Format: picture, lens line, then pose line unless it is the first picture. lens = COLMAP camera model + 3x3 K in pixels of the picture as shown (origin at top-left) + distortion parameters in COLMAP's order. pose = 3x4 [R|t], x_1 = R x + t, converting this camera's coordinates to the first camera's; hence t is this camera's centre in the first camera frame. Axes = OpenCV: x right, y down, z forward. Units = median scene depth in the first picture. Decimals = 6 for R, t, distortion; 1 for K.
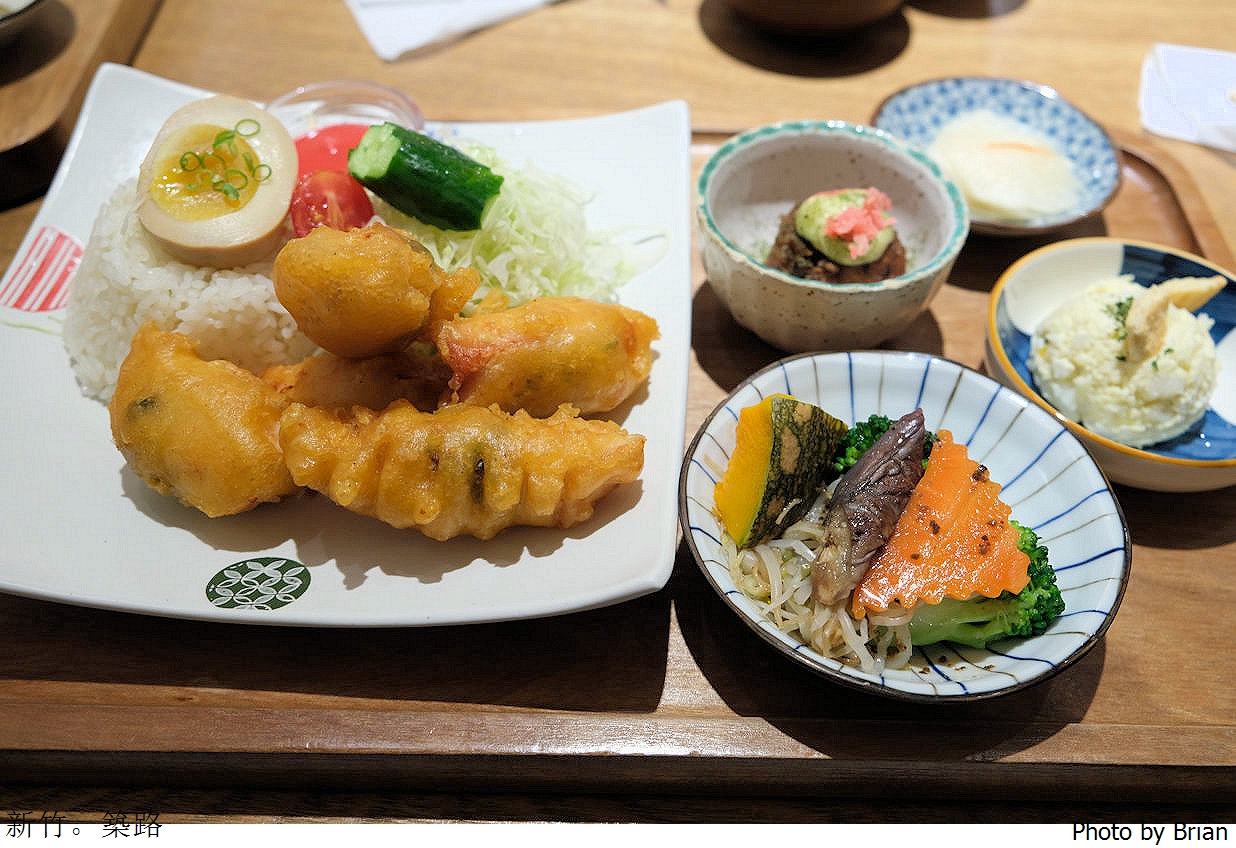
lens RADIAL K [[1112.1, 0, 618.0], [0, 1112.1, 424.0], [0, 0, 1]] dist [0.000222, 0.002115]
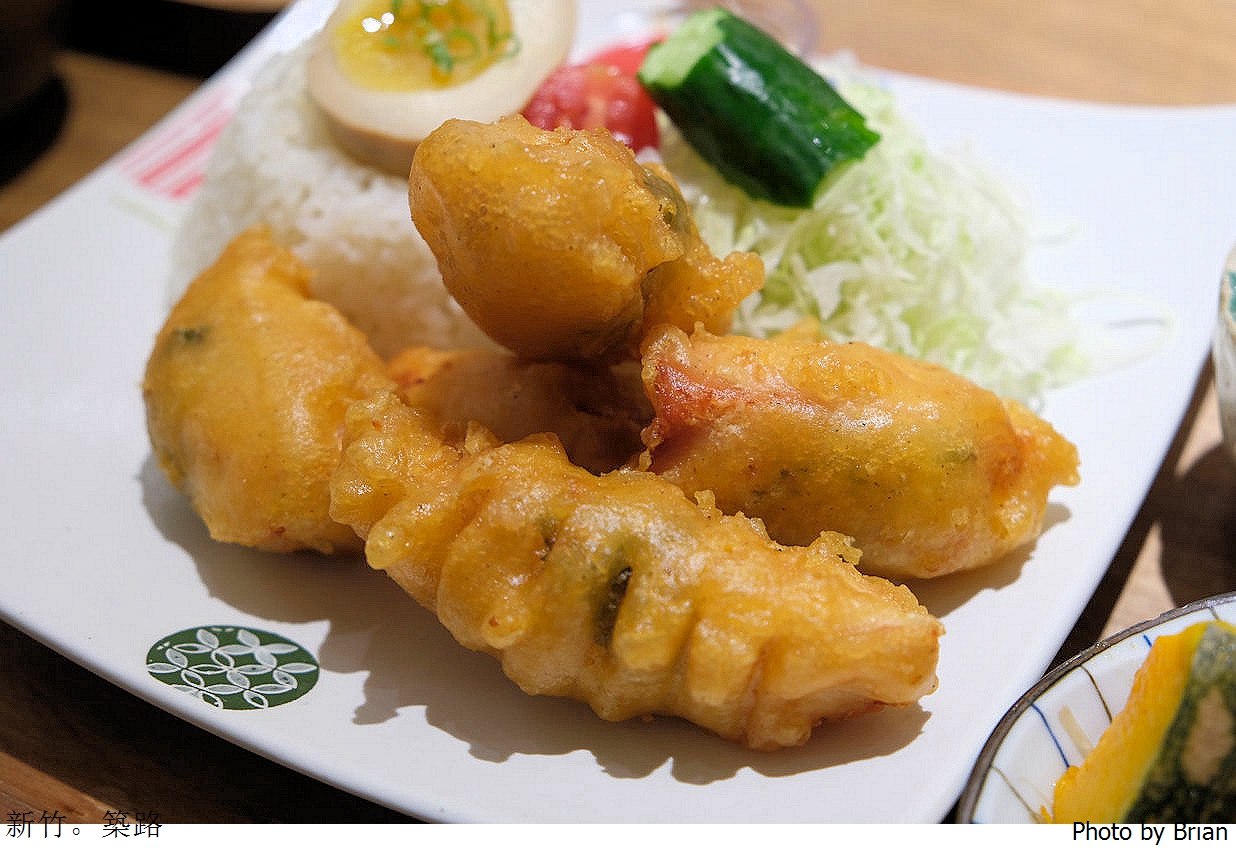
lens RADIAL K [[1779.5, 0, 618.0], [0, 1779.5, 424.0], [0, 0, 1]] dist [-0.056024, -0.007654]
pose [[0.897668, 0.262329, -0.354084, 0.149263], [-0.308845, 0.947667, -0.080886, 0.034380], [0.314335, 0.181966, 0.931709, 0.161902]]
